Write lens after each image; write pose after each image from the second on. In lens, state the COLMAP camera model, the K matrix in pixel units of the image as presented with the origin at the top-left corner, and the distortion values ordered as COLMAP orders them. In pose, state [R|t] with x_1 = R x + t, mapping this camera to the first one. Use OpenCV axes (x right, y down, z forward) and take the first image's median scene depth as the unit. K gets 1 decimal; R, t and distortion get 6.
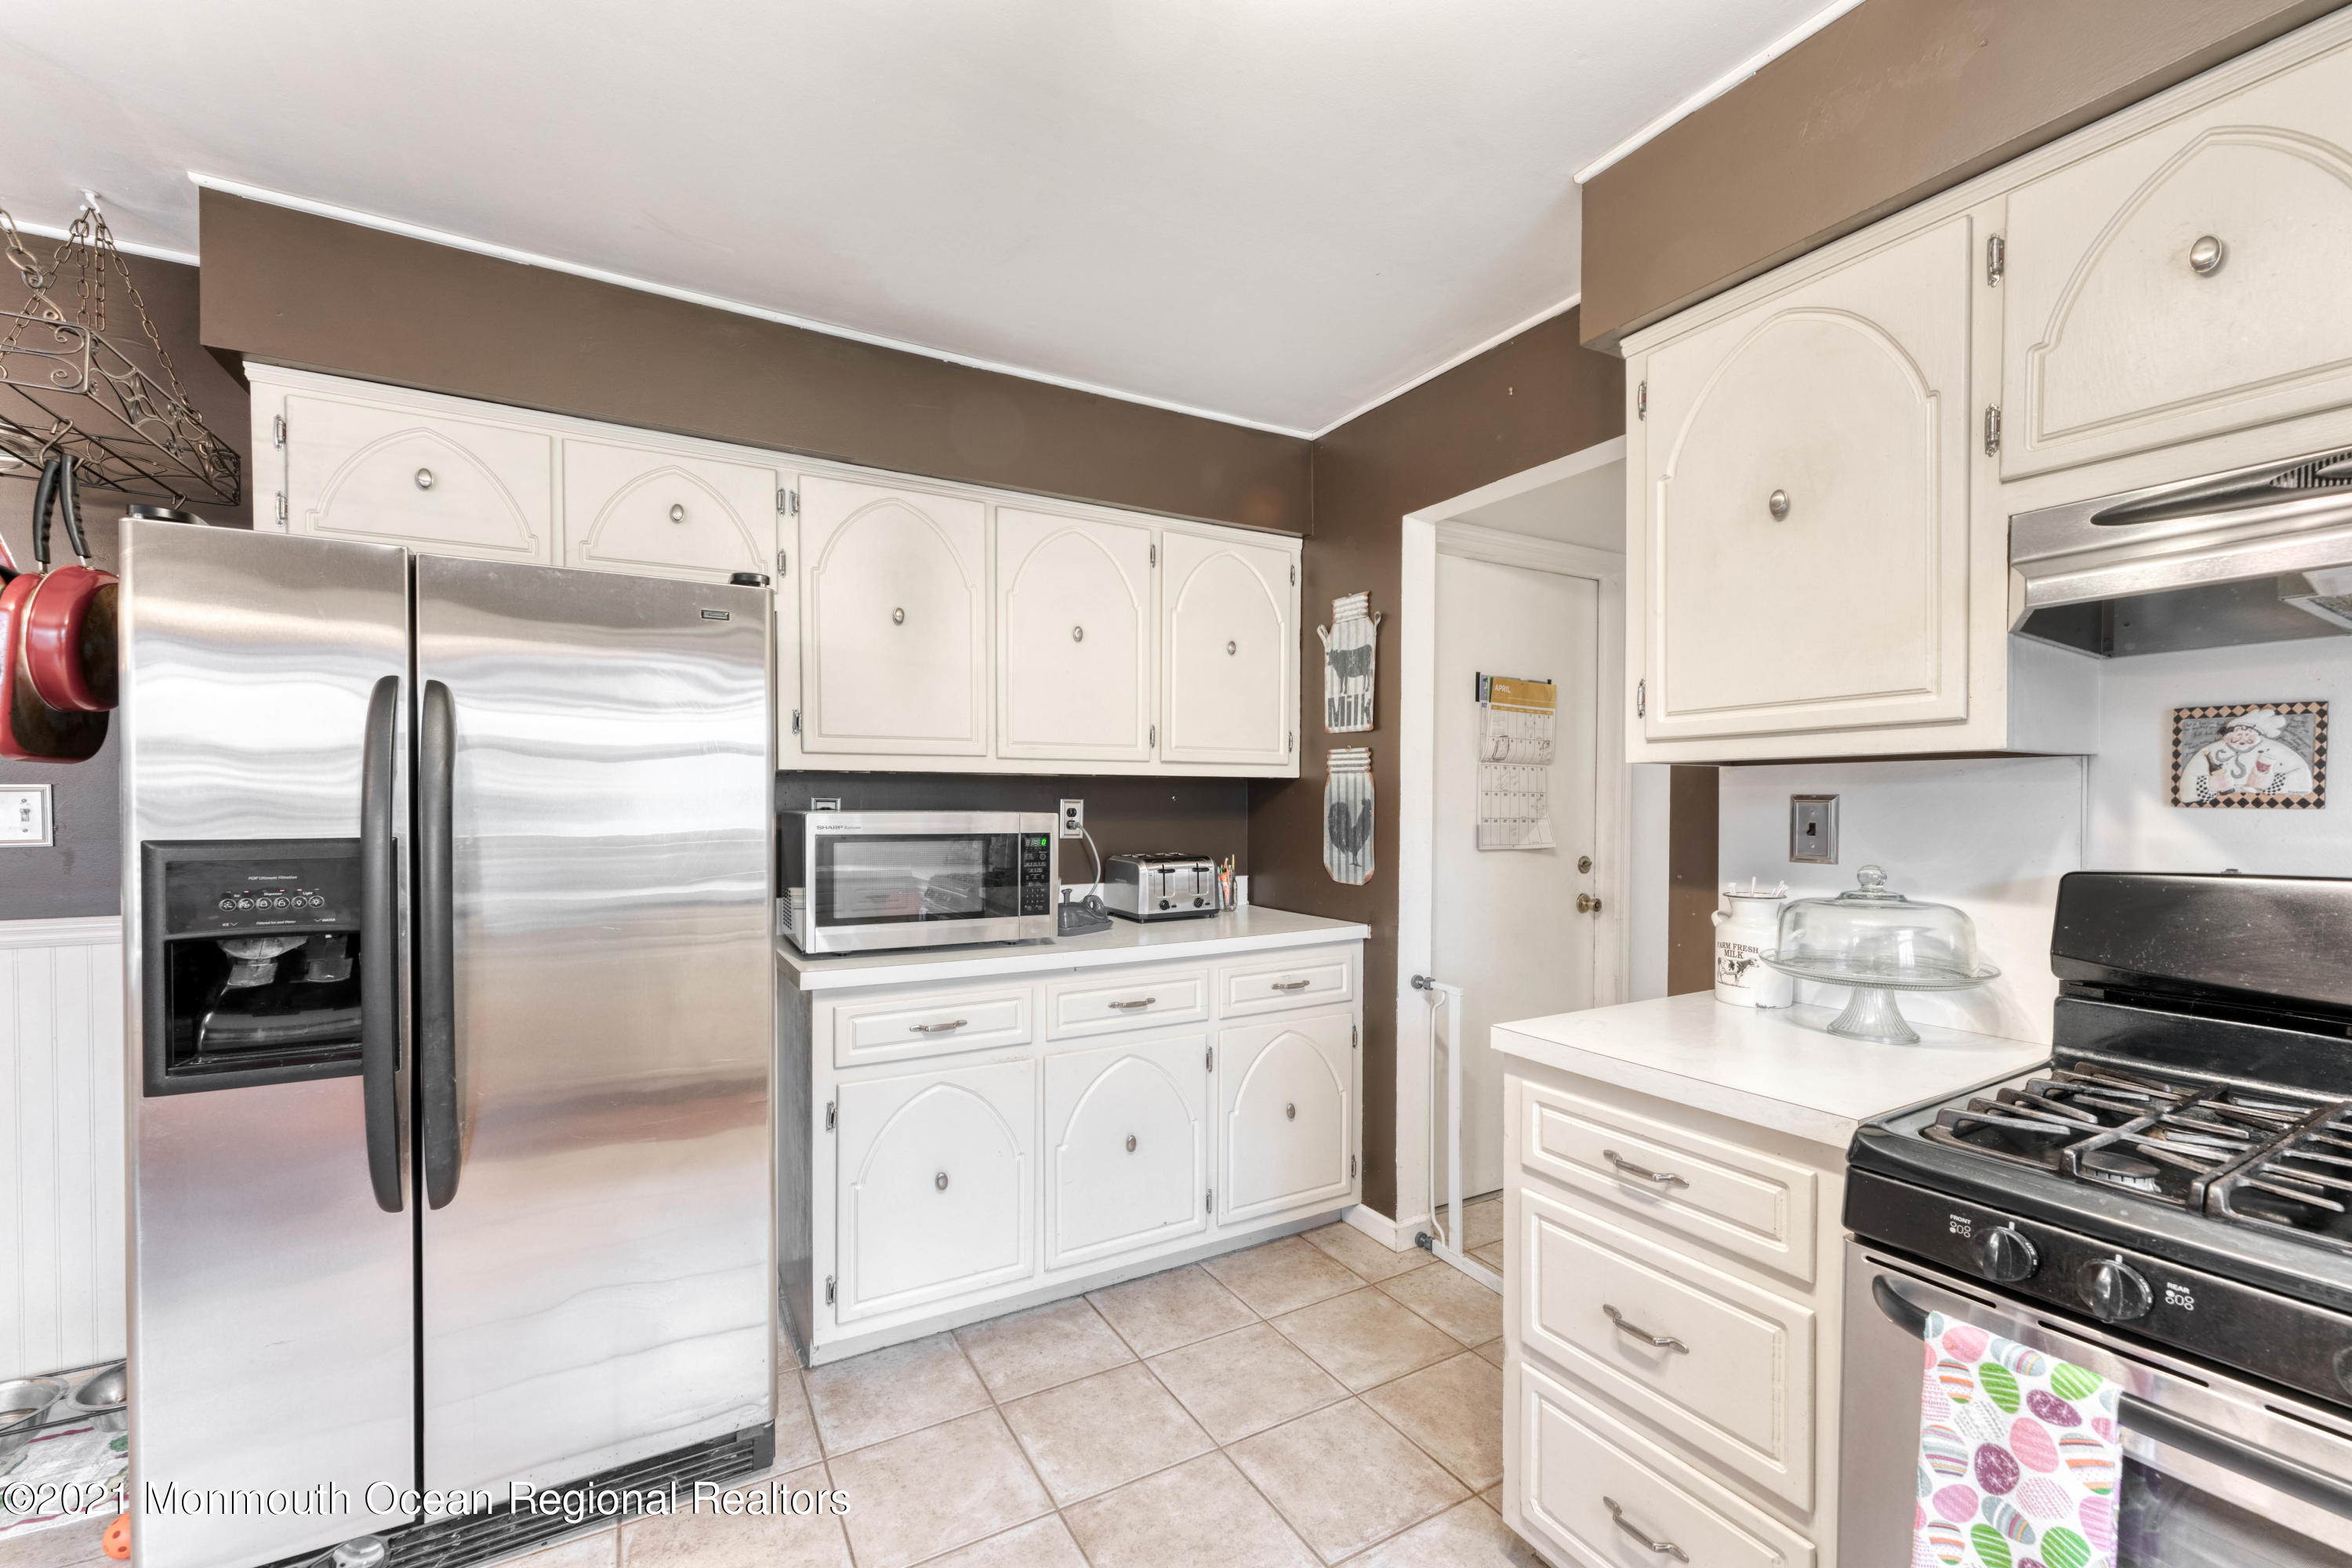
lens RADIAL K [[942.4, 0, 1172.0], [0, 942.4, 810.9], [0, 0, 1]] dist [-0.000025, -0.000184]
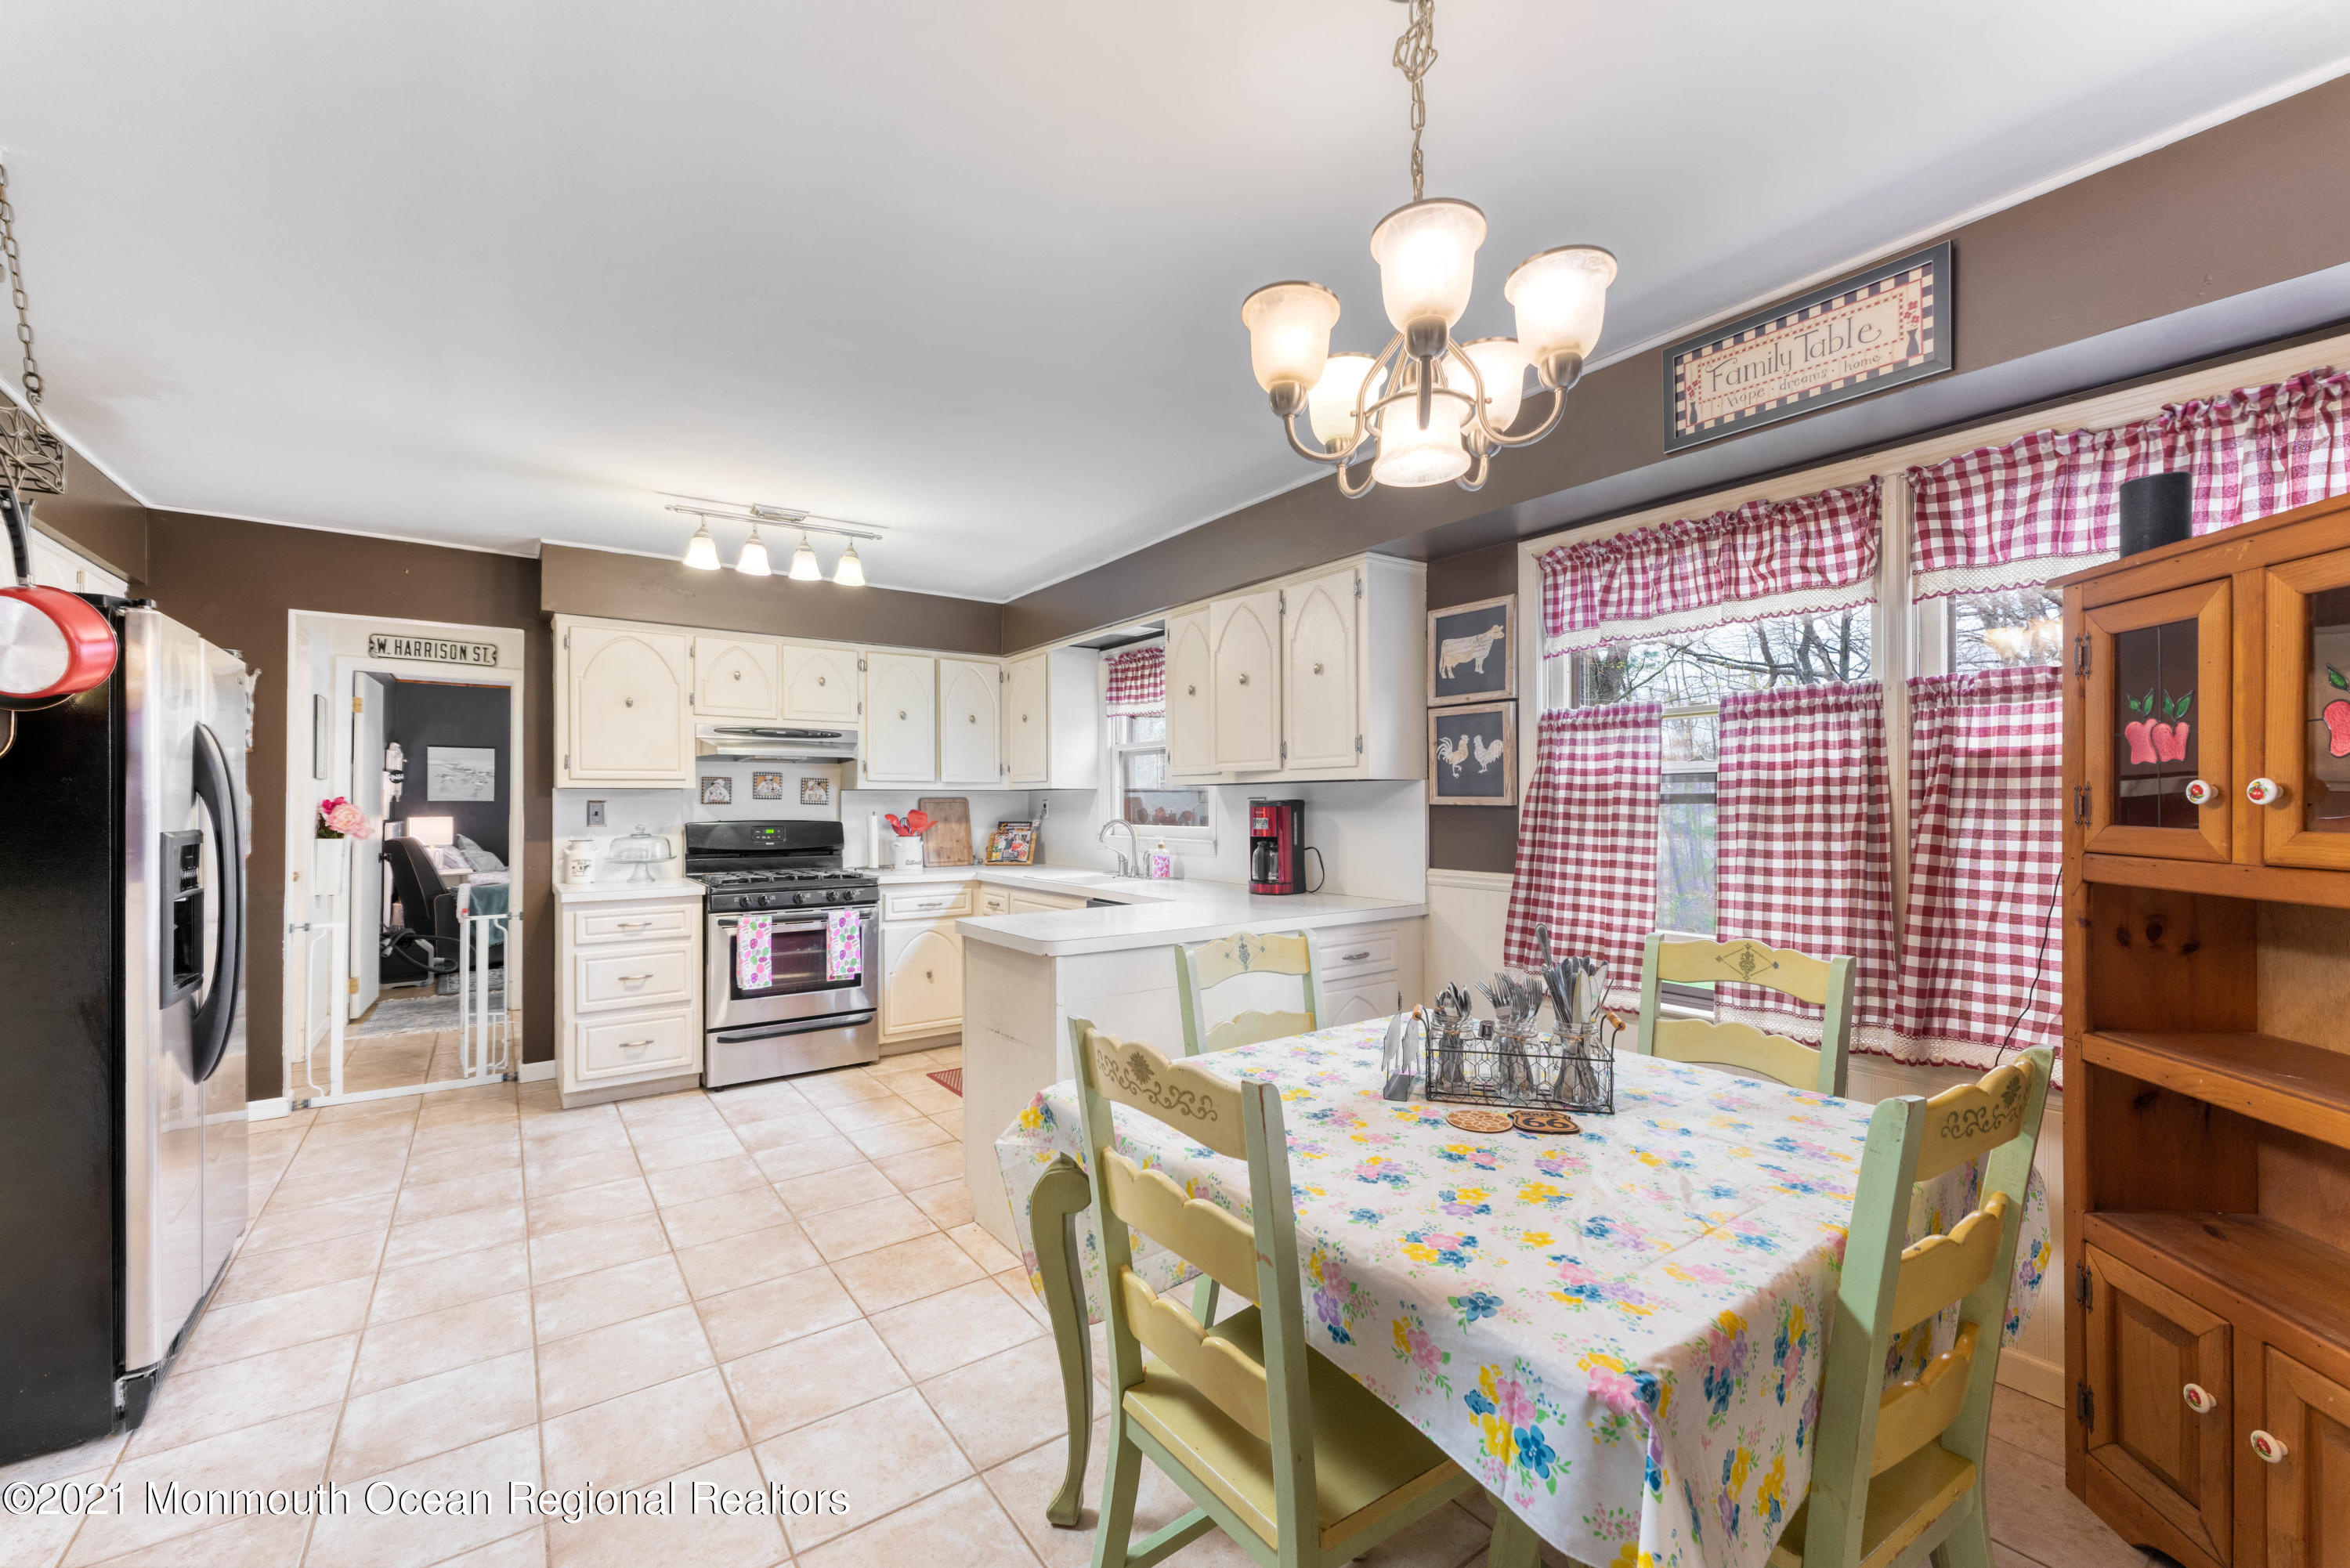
lens RADIAL K [[942.4, 0, 1179.2], [0, 942.4, 794.7], [0, 0, 1]] dist [0.000087, -0.000153]
pose [[-0.108903, 0.002067, 0.994050, -2.771486], [0.011774, 0.999930, -0.000789, -0.016159], [-0.993983, 0.011618, -0.108920, -0.425012]]
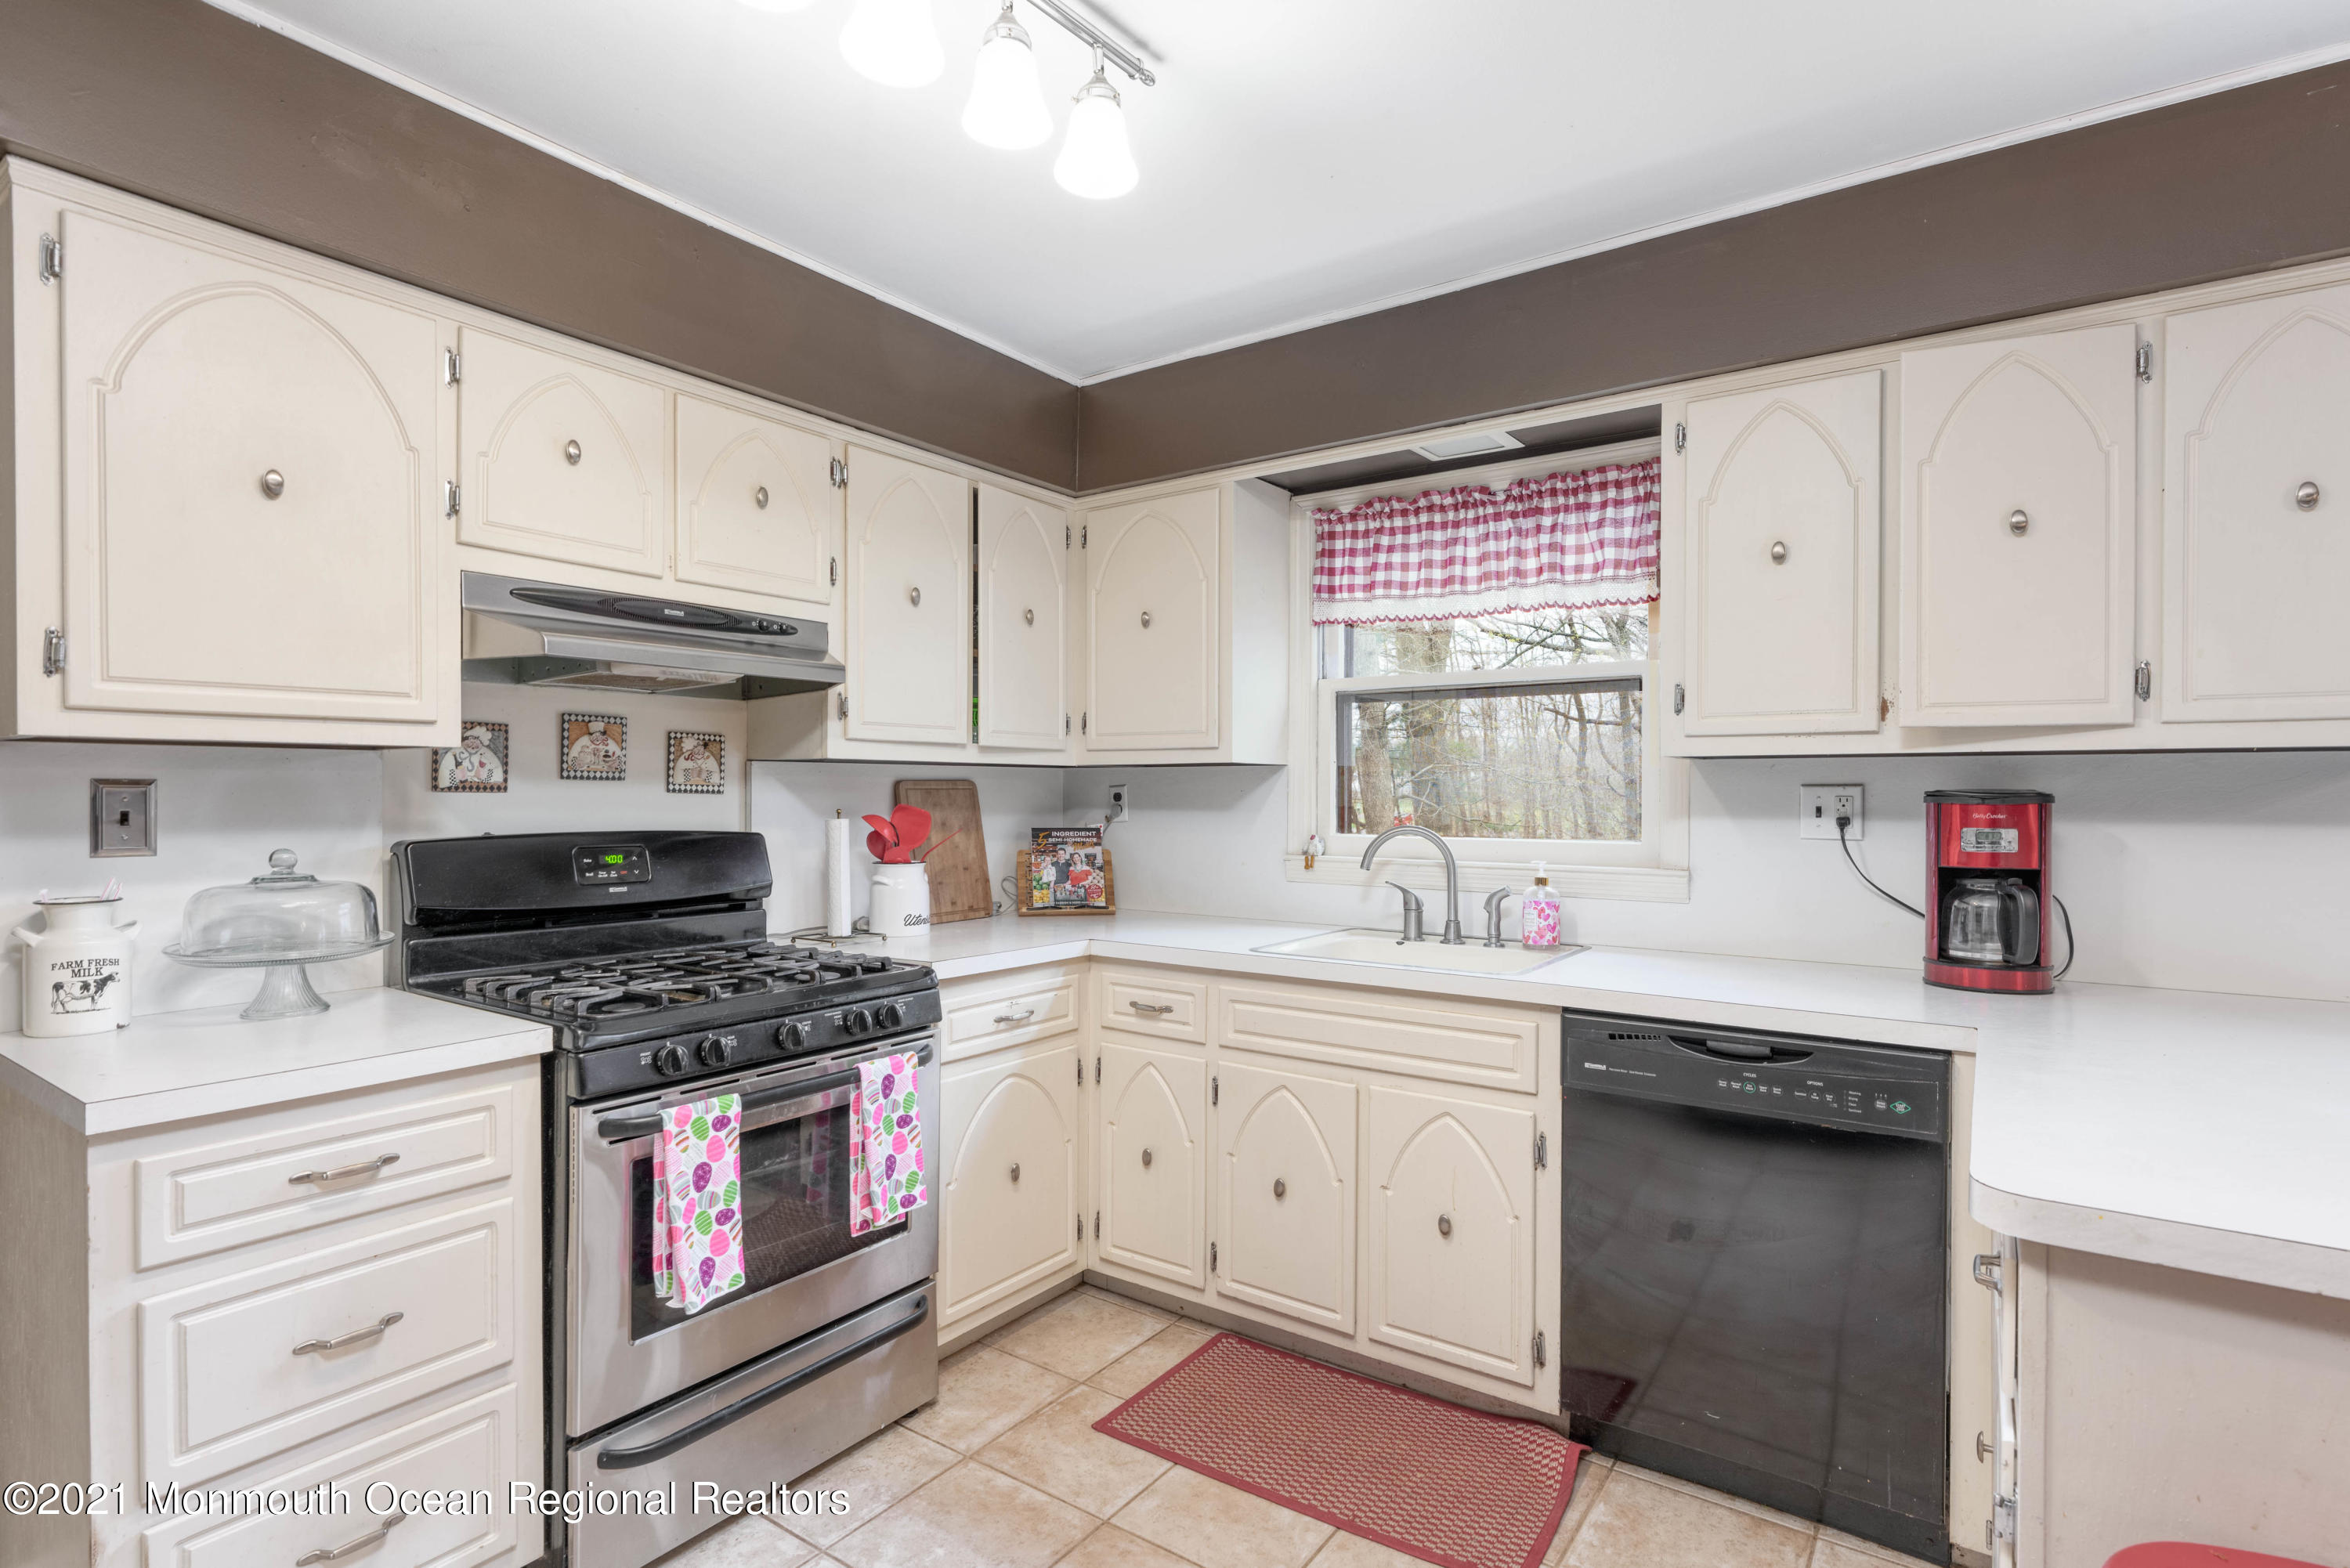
lens RADIAL K [[1145.3, 0, 1179.4], [0, 1145.3, 793.8], [0, 0, 1]] dist [-0.004683, -0.000483]
pose [[-0.422117, -0.006590, 0.906517, -0.936096], [0.006135, 0.999930, 0.010126, -0.010862], [-0.906521, 0.009836, -0.422047, 0.733843]]
